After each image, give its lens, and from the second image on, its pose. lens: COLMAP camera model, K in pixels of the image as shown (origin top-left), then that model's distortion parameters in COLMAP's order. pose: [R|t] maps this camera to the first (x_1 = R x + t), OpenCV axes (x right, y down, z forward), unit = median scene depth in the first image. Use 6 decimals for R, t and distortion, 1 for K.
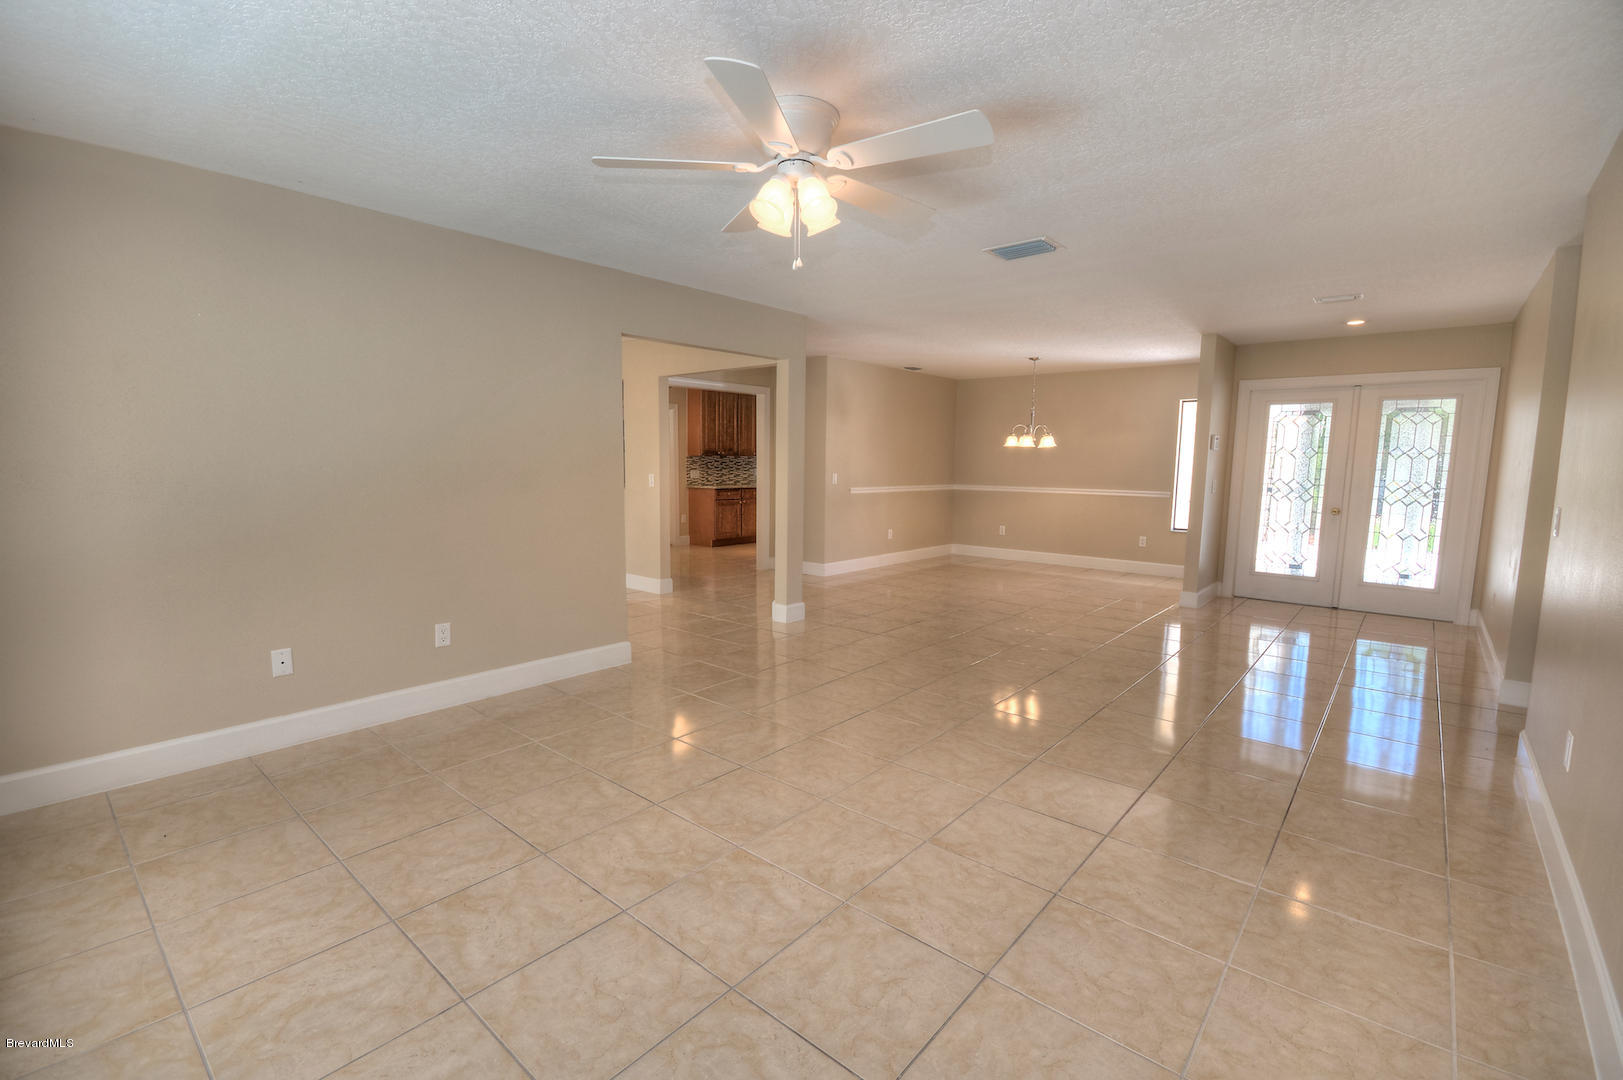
lens RADIAL K [[721.6, 0, 786.5], [0, 721.6, 547.8], [0, 0, 1]] dist [-0.000936, -0.000074]
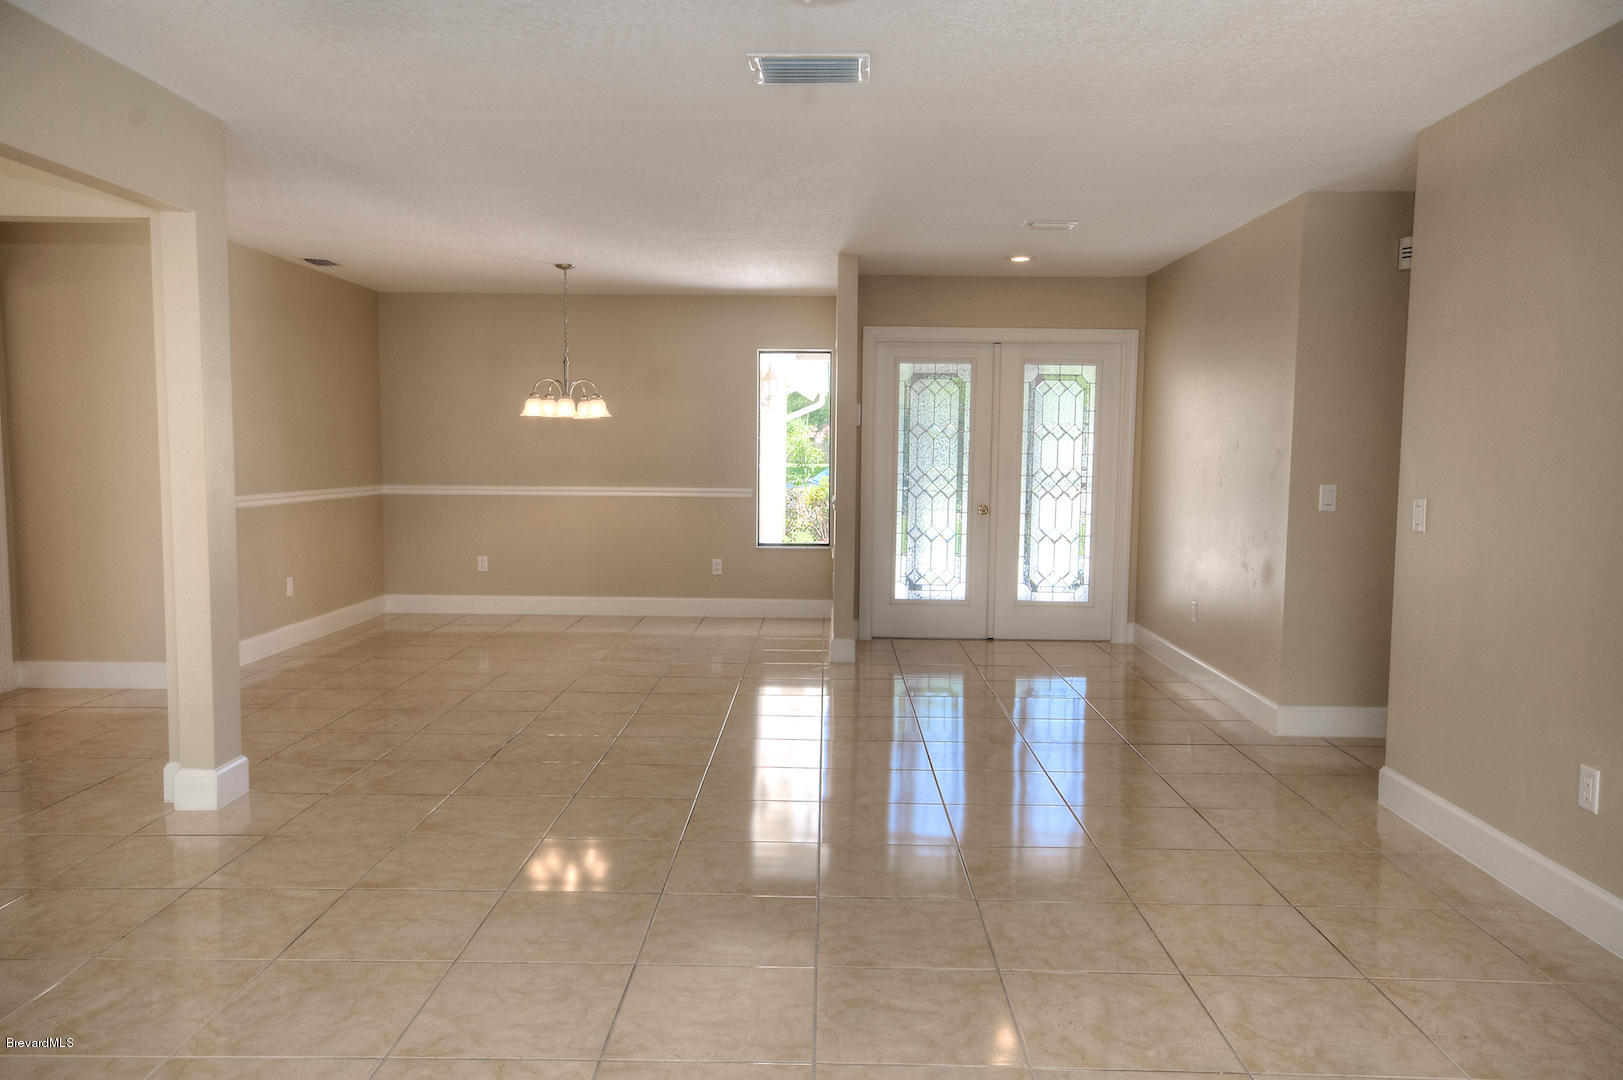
lens RADIAL K [[1197.0, 0, 811.5], [0, 1197.0, 540.0], [0, 0, 1]] dist [0.013741, 0.003693]
pose [[0.751266, -0.054110, 0.657778, -0.184074], [0.077982, 0.996930, -0.007057, -0.024109], [-0.655376, 0.056596, 0.753179, 0.187281]]
